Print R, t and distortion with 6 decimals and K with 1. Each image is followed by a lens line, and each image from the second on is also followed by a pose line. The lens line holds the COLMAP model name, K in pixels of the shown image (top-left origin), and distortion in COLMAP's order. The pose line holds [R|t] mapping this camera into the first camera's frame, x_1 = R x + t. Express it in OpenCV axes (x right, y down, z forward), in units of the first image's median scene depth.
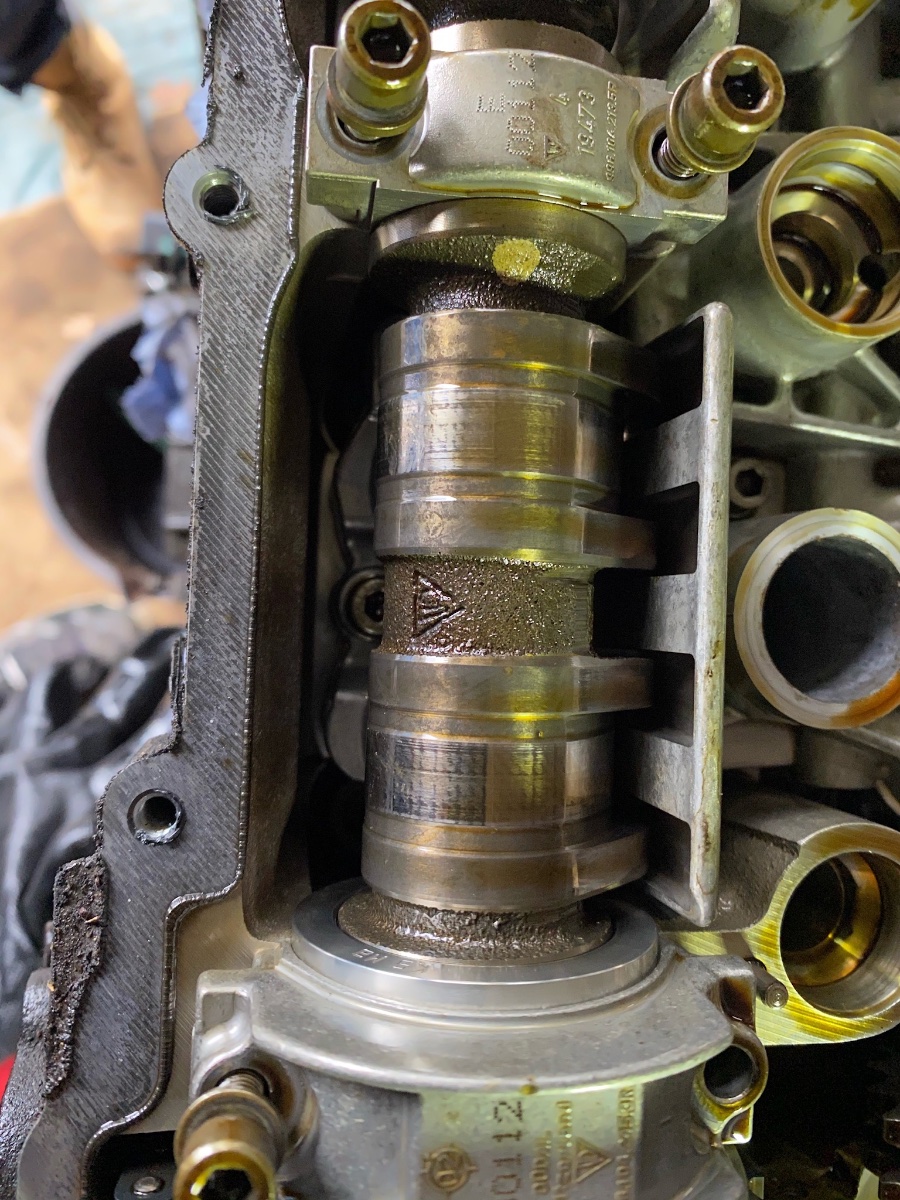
lens RADIAL K [[929.7, 0, 438.7], [0, 929.7, 629.8], [0, 0, 1]] dist [0.005582, -0.036808]
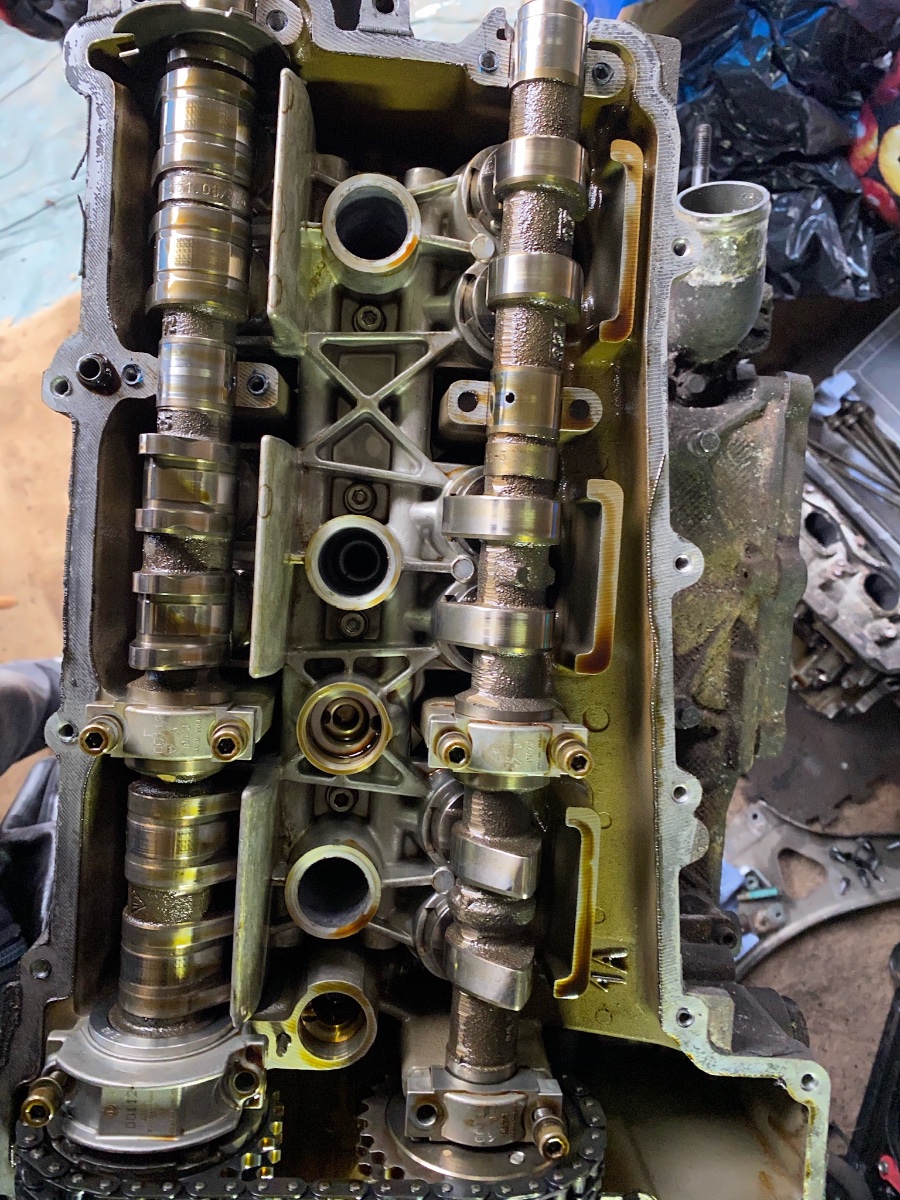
lens RADIAL K [[929.7, 0, 454.0], [0, 929.7, 596.6], [0, 0, 1]] dist [0.005582, -0.036808]
pose [[0.995222, 0.031467, -0.092431, 1.041489], [-0.026667, 0.998254, 0.052714, -0.993367], [0.093929, -0.049998, 0.994323, -1.407994]]
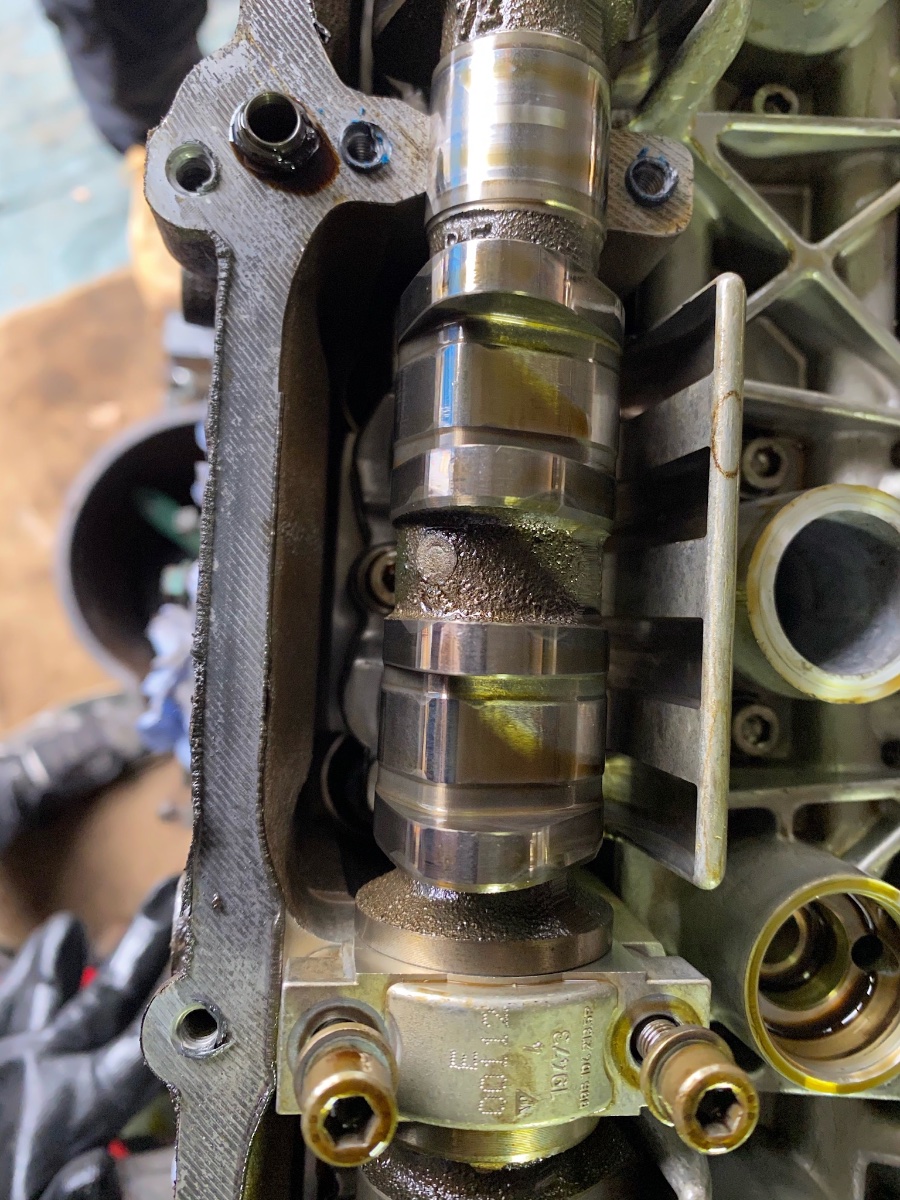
lens RADIAL K [[929.7, 0, 438.5], [0, 929.7, 599.3], [0, 0, 1]] dist [0.005582, -0.036808]
pose [[0.999605, 0.008087, -0.026932, 0.046493], [-0.008600, 0.999783, -0.018954, -0.910005], [0.026773, 0.019178, 0.999458, -0.000311]]
